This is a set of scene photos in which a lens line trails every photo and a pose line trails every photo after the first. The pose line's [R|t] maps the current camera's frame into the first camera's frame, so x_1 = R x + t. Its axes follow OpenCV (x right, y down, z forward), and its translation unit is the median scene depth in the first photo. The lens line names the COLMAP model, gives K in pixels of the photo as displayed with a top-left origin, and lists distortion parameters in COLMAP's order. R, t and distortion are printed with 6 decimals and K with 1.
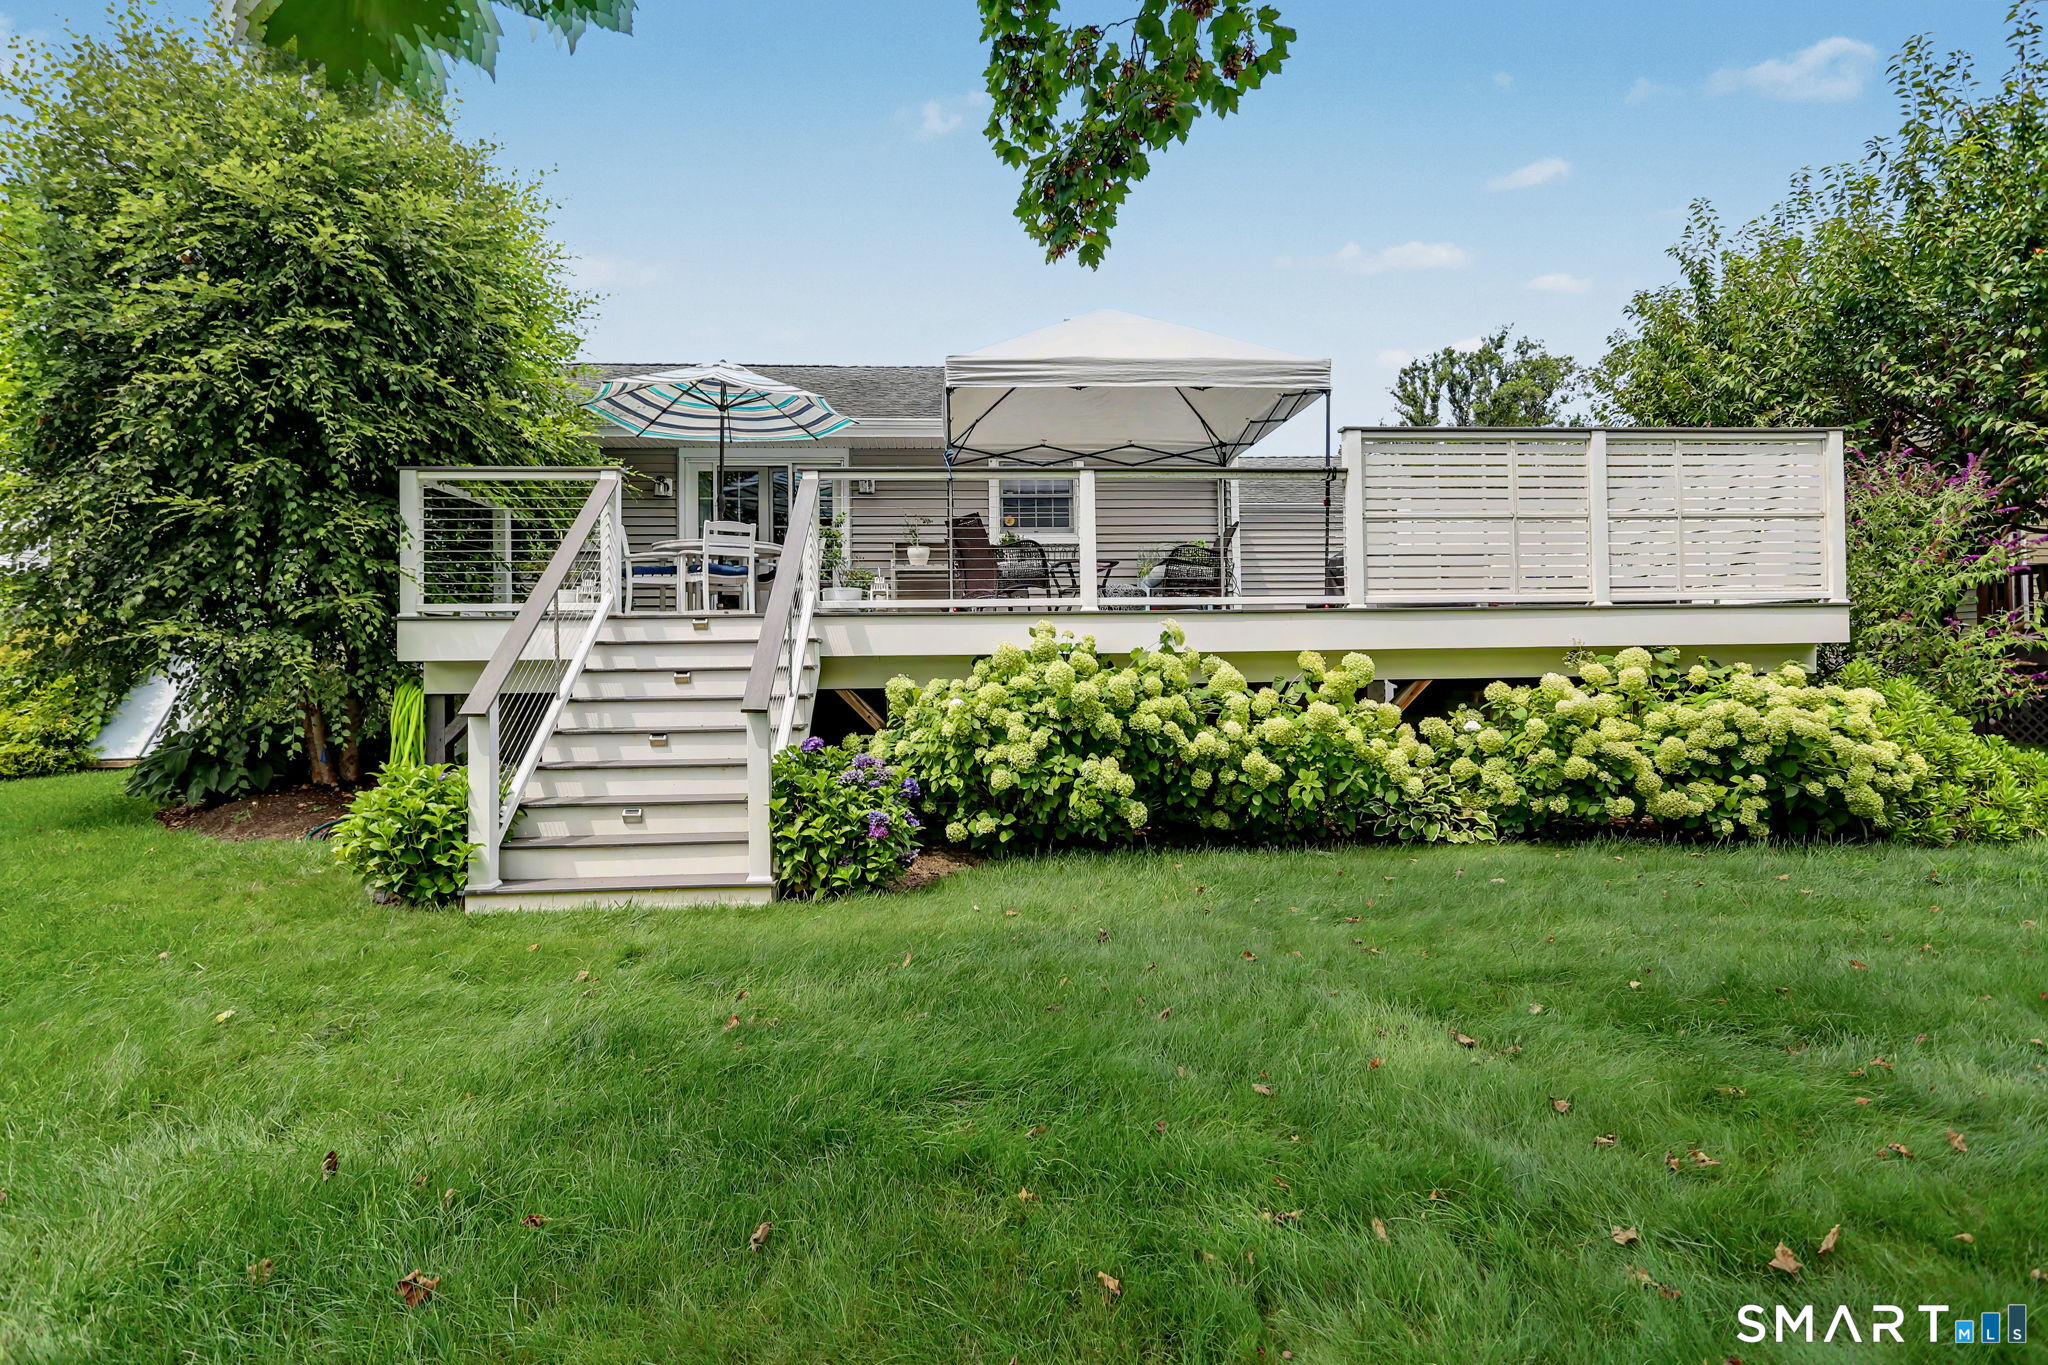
lens RADIAL K [[826.4, 0, 1029.0], [0, 826.4, 677.3], [0, 0, 1]] dist [-0.001145, -0.000170]
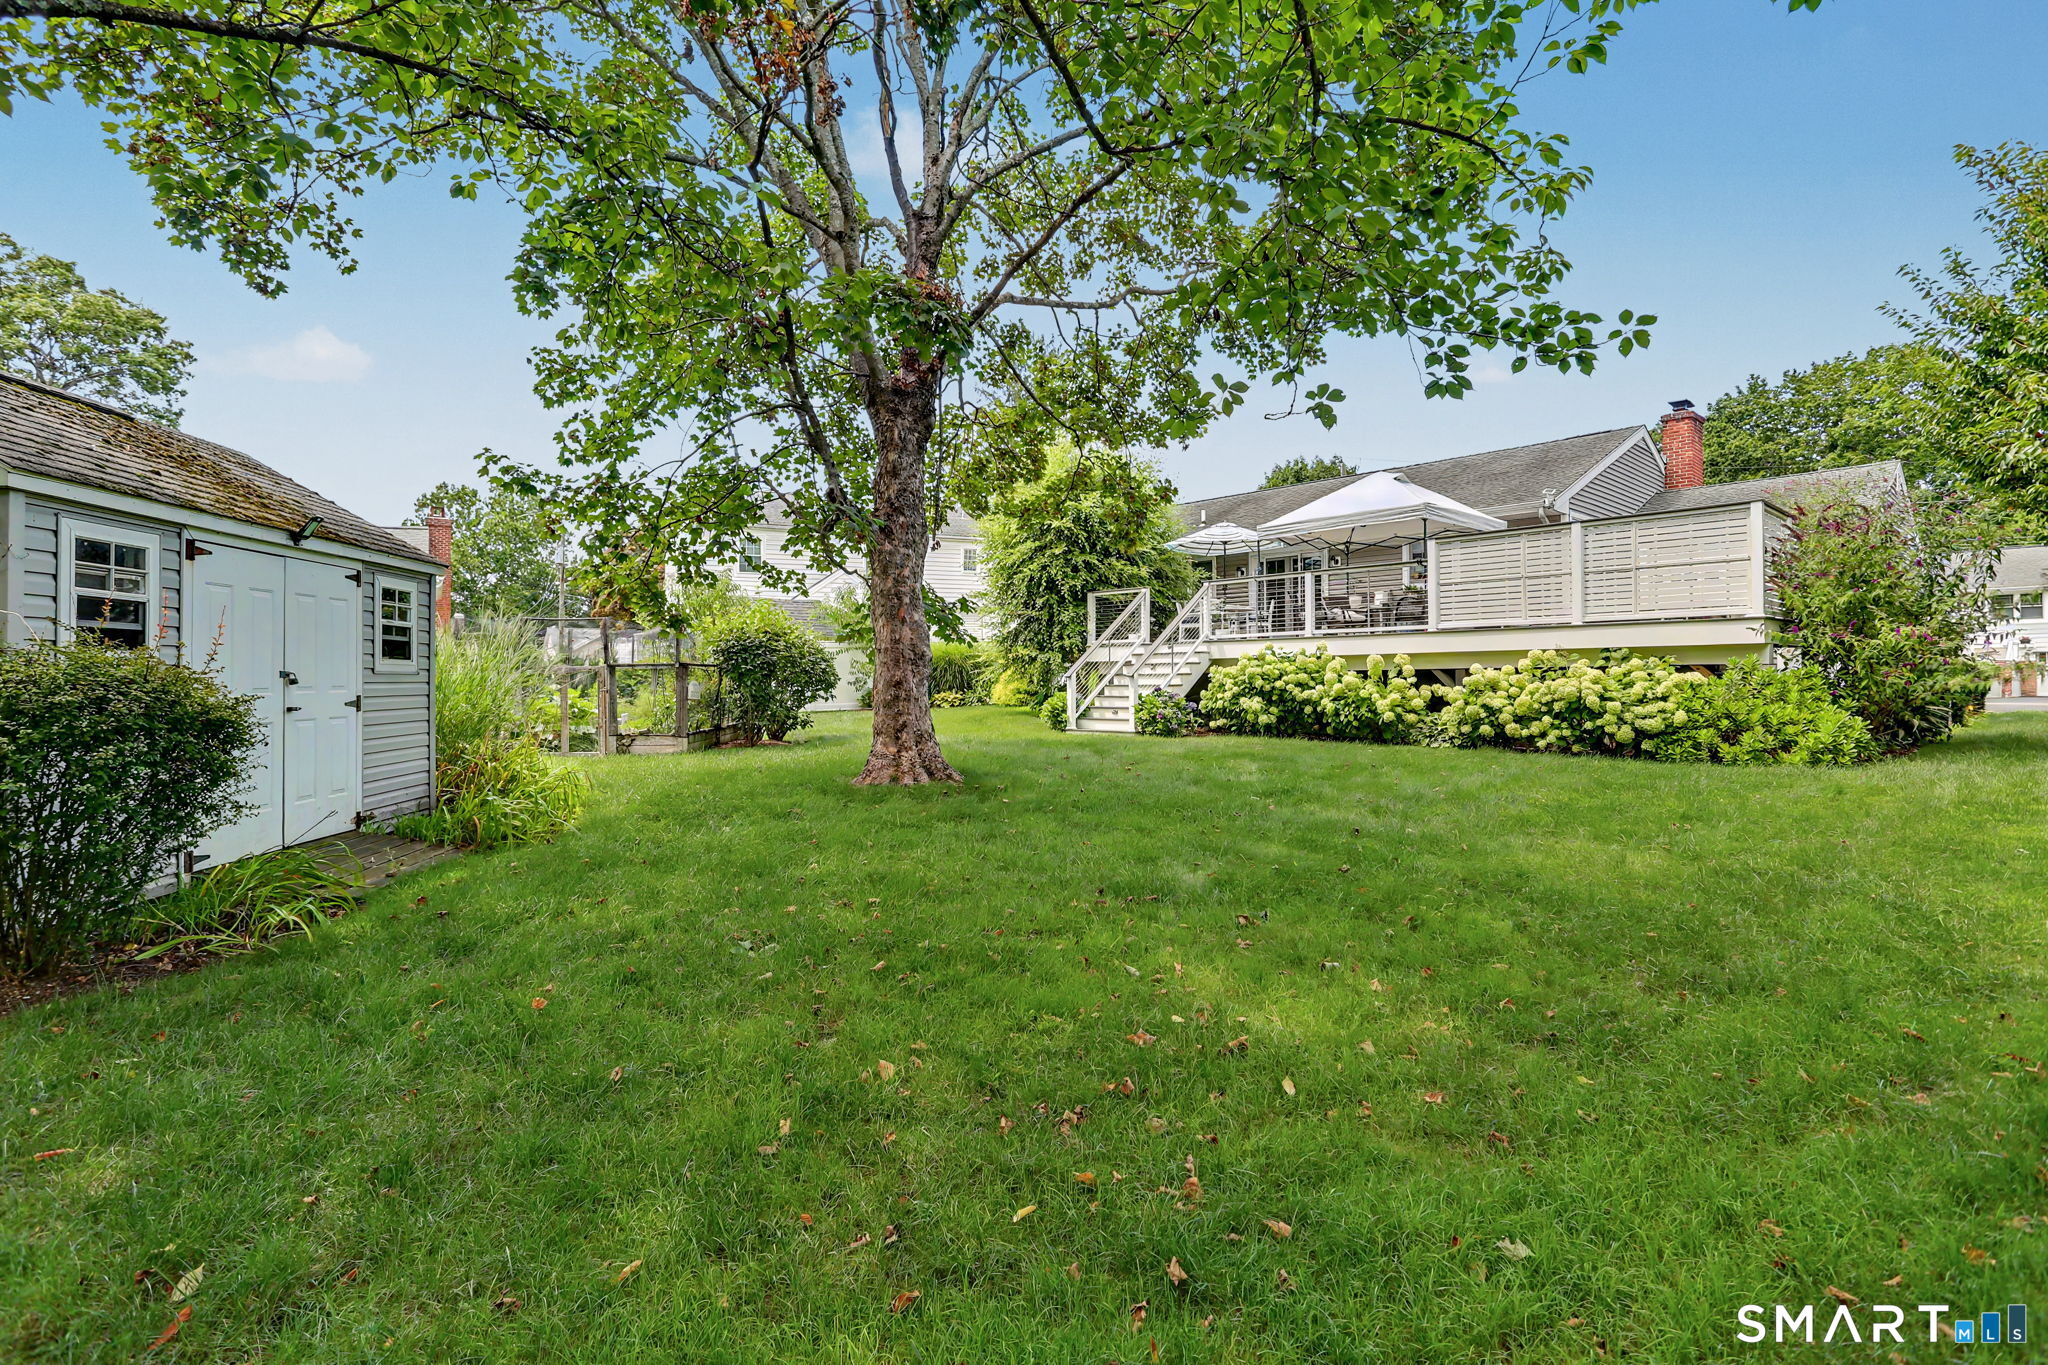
lens RADIAL K [[826.4, 0, 1029.0], [0, 826.4, 677.3], [0, 0, 1]] dist [-0.001145, -0.000170]
pose [[0.653654, 0.006315, -0.756767, 1.426191], [-0.013962, 0.999896, -0.003716, 0.047719], [0.756665, 0.012995, 0.653674, -1.098156]]
